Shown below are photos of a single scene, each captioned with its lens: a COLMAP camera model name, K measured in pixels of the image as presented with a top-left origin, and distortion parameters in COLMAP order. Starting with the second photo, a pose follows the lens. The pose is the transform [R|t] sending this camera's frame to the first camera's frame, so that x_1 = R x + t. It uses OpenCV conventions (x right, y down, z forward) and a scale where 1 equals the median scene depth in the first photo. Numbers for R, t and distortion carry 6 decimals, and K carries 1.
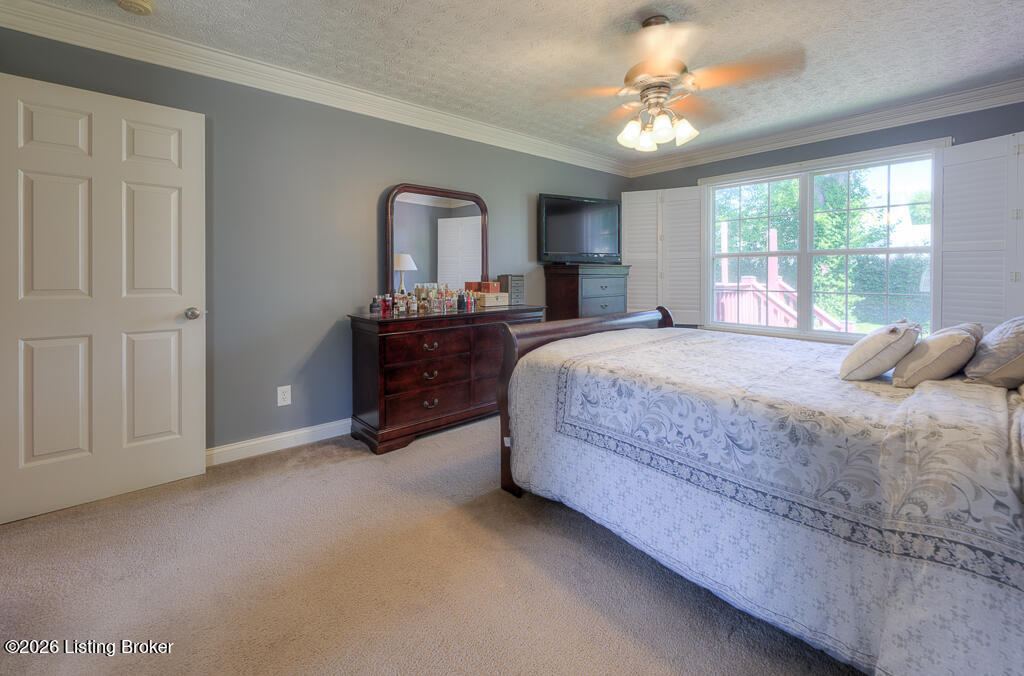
lens RADIAL K [[428.3, 0, 514.6], [0, 428.3, 294.3], [0, 0, 1]] dist [-0.000665, -0.000011]
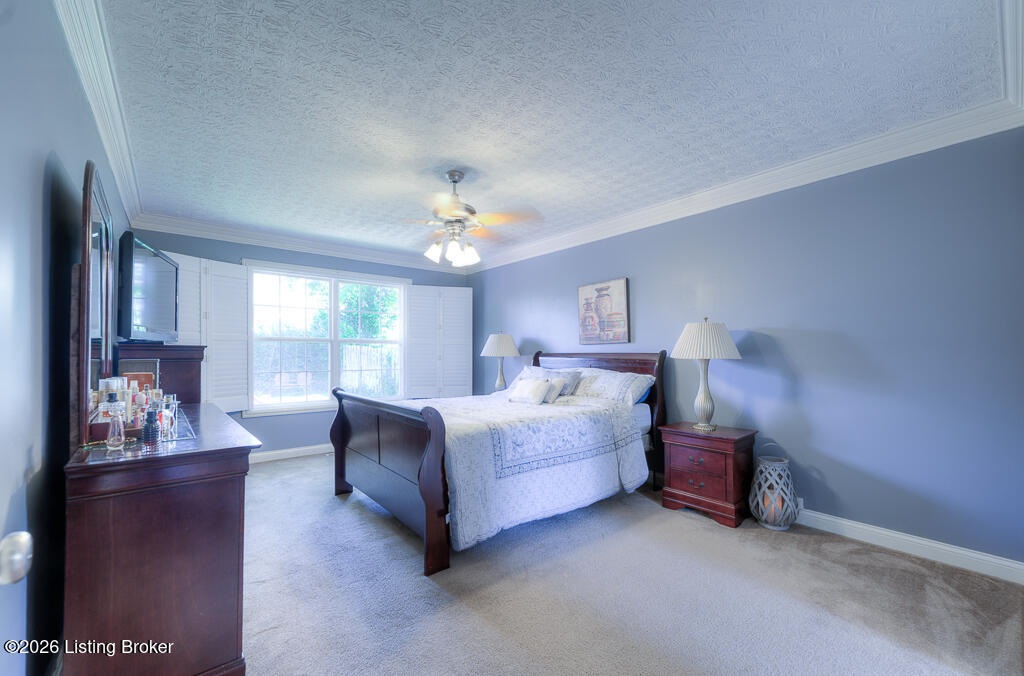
lens RADIAL K [[415.5, 0, 512.0], [0, 415.5, 338.0], [0, 0, 1]] dist [0.000366, 0.000038]
pose [[0.043483, 0.032707, 0.998519, -1.389286], [0.045307, 0.998371, -0.034676, -0.078542], [-0.998026, 0.046748, 0.041931, 1.021303]]
